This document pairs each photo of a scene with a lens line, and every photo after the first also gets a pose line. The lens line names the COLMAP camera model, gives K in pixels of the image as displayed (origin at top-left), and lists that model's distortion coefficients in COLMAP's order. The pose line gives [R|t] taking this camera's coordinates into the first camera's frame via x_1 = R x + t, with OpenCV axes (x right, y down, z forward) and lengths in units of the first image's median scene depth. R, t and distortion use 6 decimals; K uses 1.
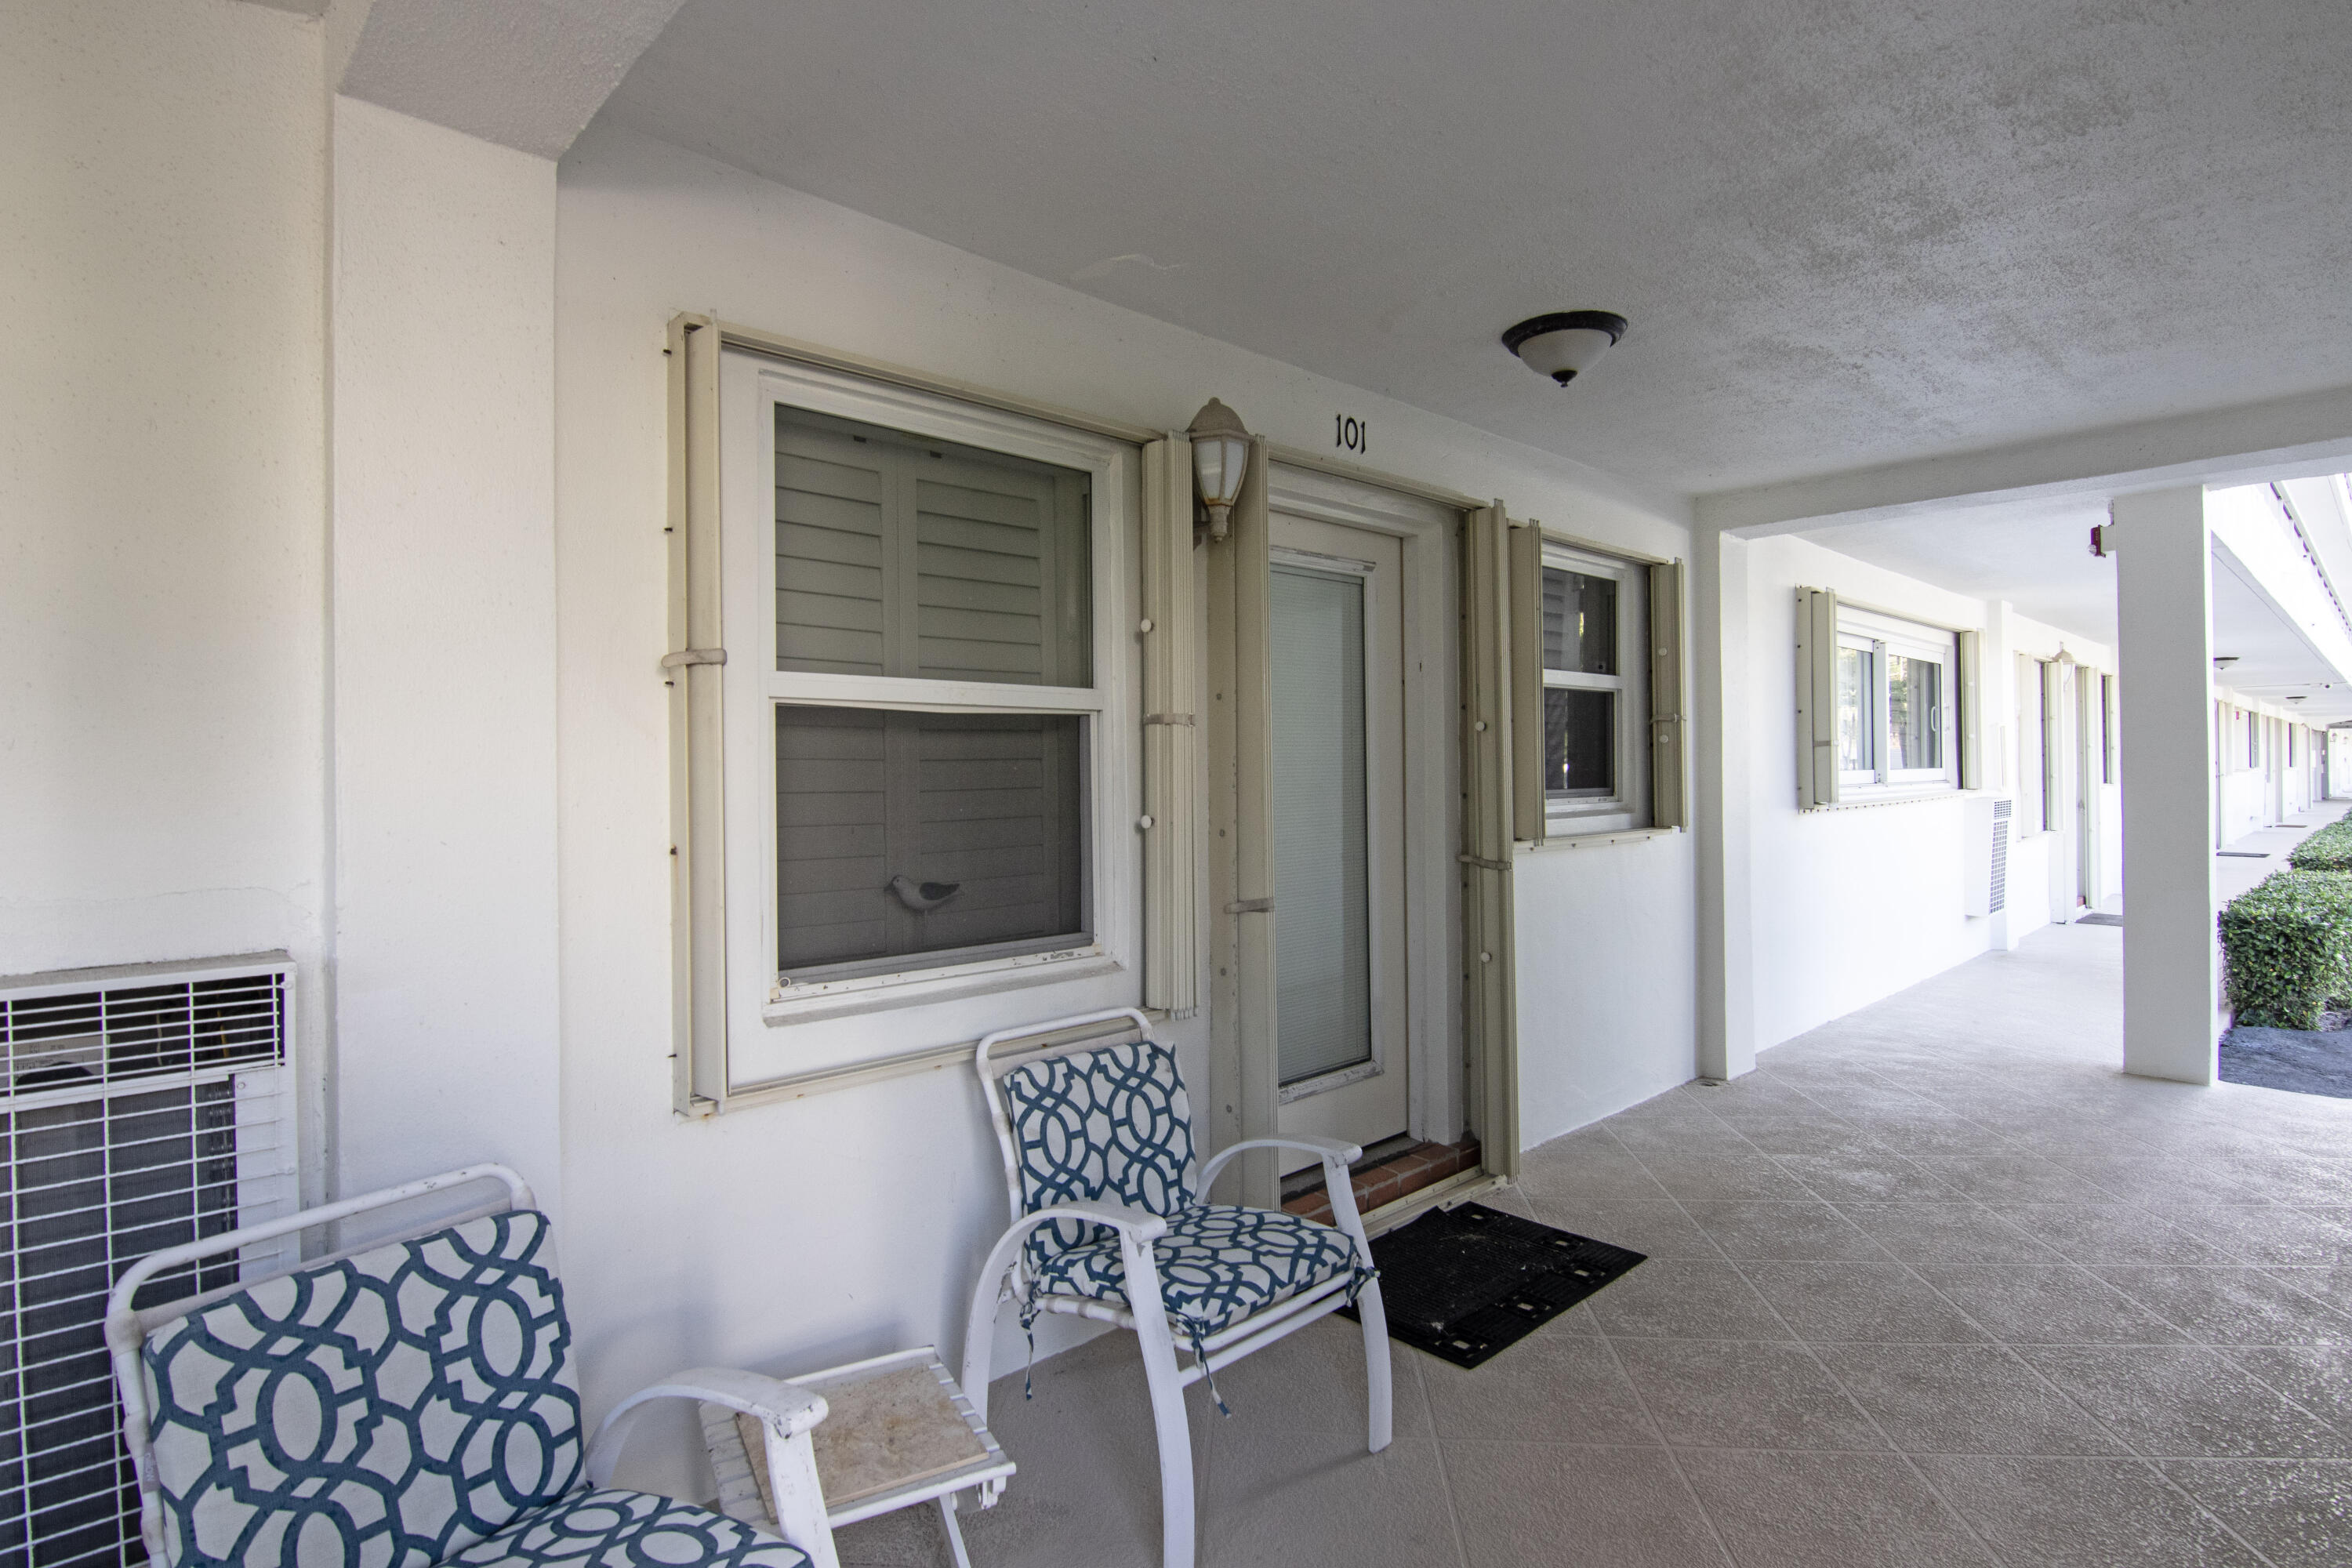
lens RADIAL K [[1191.8, 0, 1192.4], [0, 1191.8, 776.8], [0, 0, 1]] dist [0.002902, -0.005566]
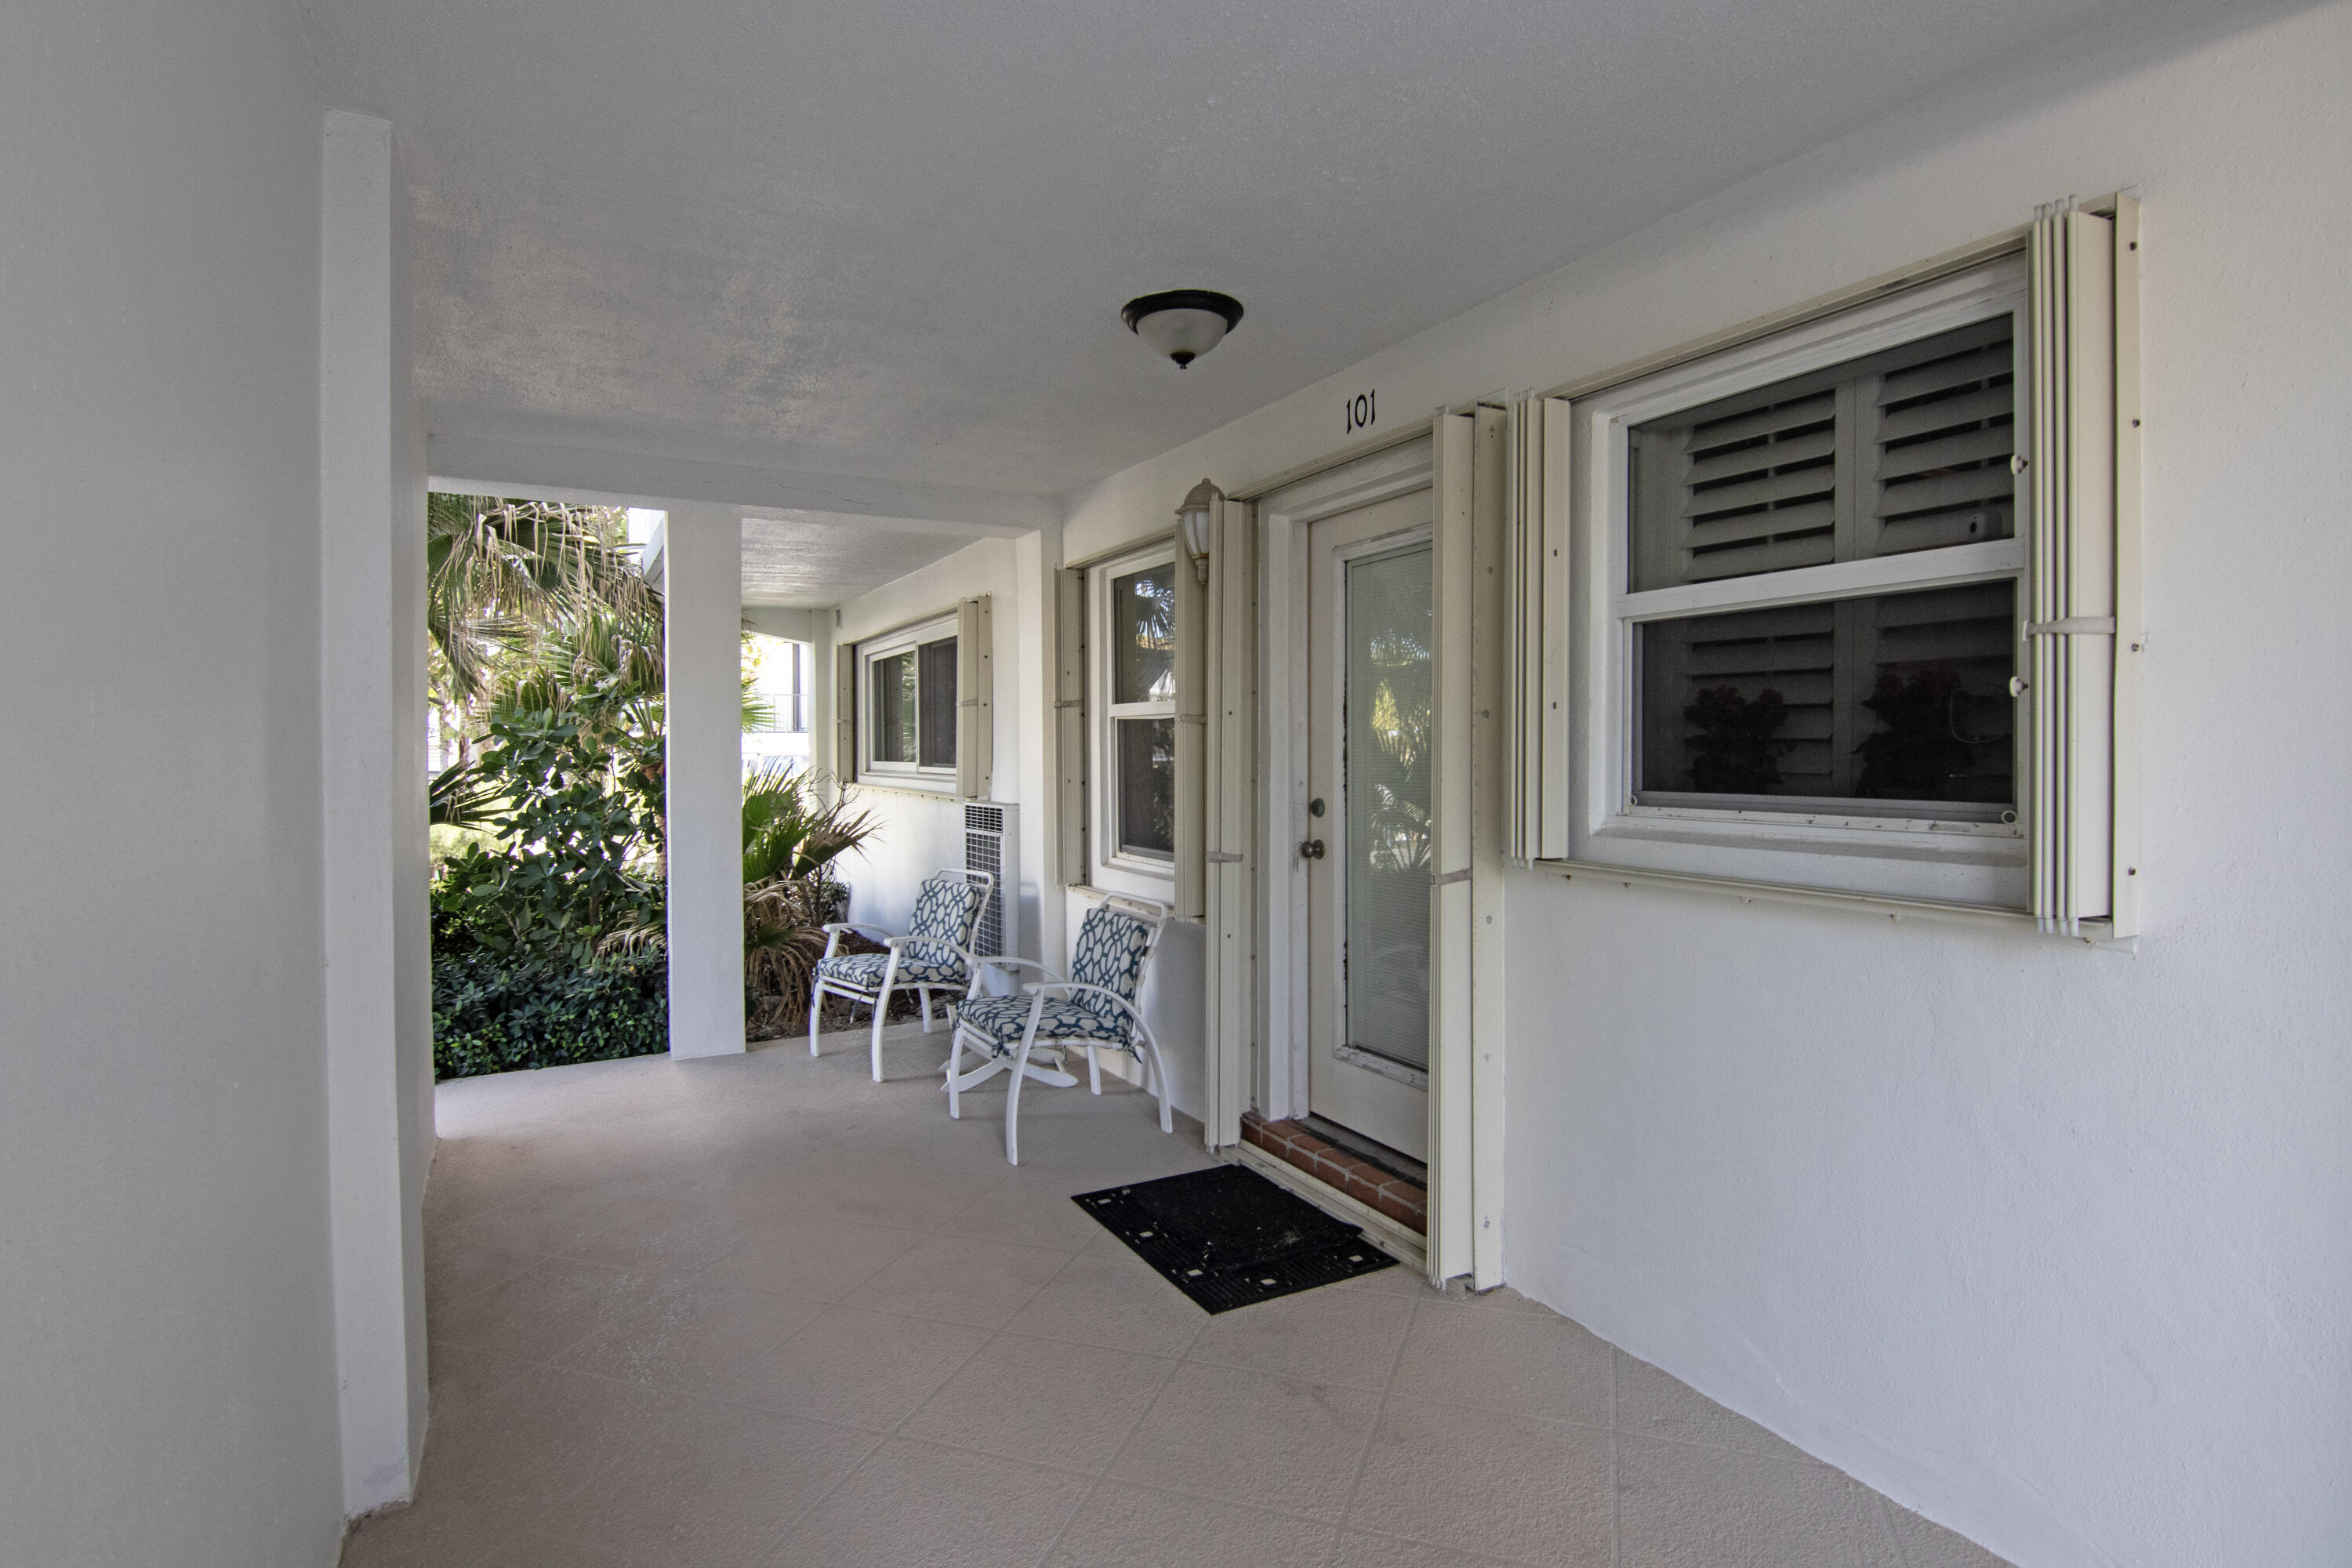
lens RADIAL K [[1191.8, 0, 1192.4], [0, 1191.8, 776.8], [0, 0, 1]] dist [0.002902, -0.005566]
pose [[-0.258155, 0.035395, -0.965455, 1.136544], [0.005101, 0.999365, 0.035275, -0.022641], [0.966090, 0.004182, -0.258171, 1.130069]]
